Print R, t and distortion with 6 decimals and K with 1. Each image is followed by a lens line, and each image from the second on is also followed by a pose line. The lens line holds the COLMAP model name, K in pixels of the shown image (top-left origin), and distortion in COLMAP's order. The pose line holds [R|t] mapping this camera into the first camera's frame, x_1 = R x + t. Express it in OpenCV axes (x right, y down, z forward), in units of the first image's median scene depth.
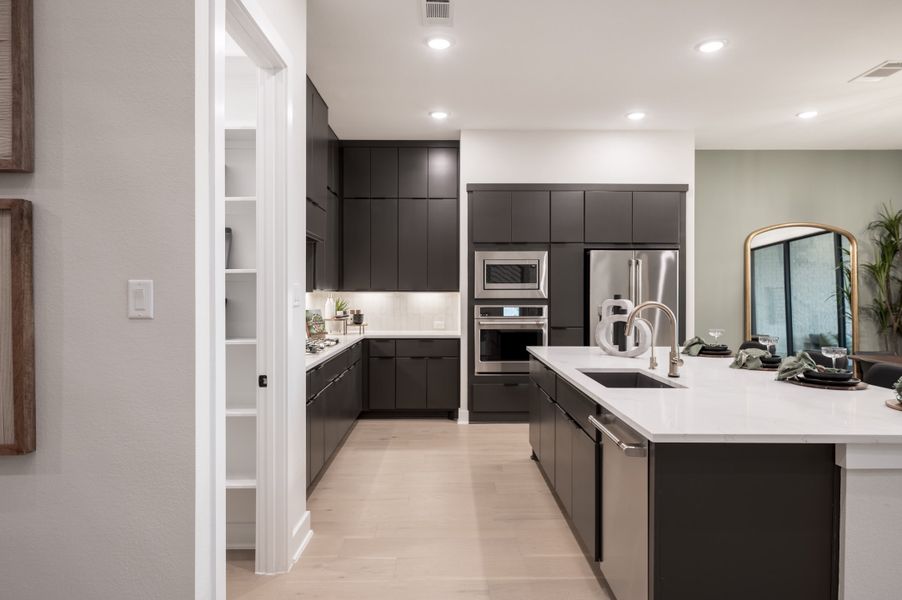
lens RADIAL K [[433.2, 0, 443.1], [0, 433.2, 296.8], [0, 0, 1]] dist [0.003464, 0.001940]
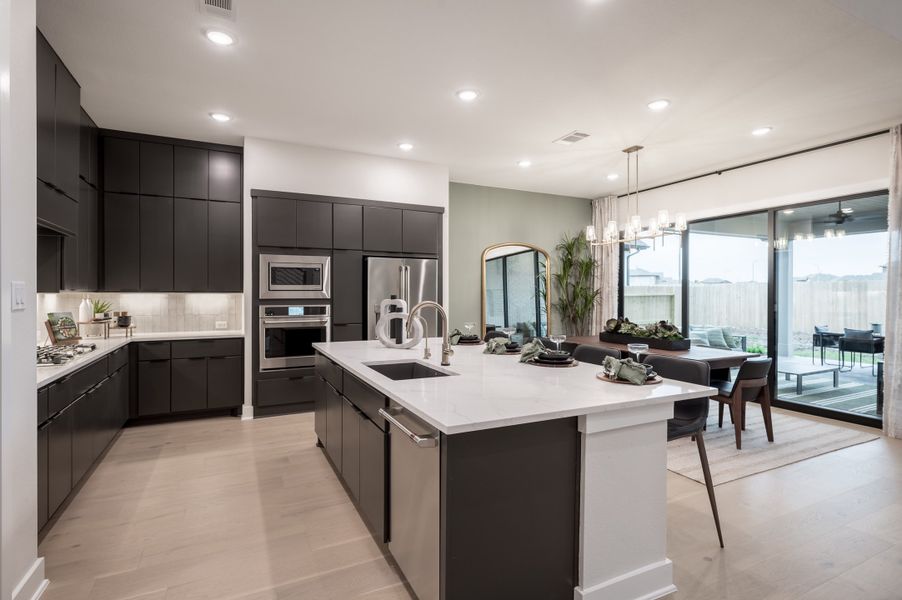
lens RADIAL K [[433.2, 0, 447.8], [0, 433.2, 294.6], [0, 0, 1]] dist [0.003464, 0.001940]
pose [[0.889258, -0.001202, 0.457404, -0.001170], [0.004543, 0.999970, -0.006206, 0.001592], [-0.457383, 0.007597, 0.889237, -0.126120]]
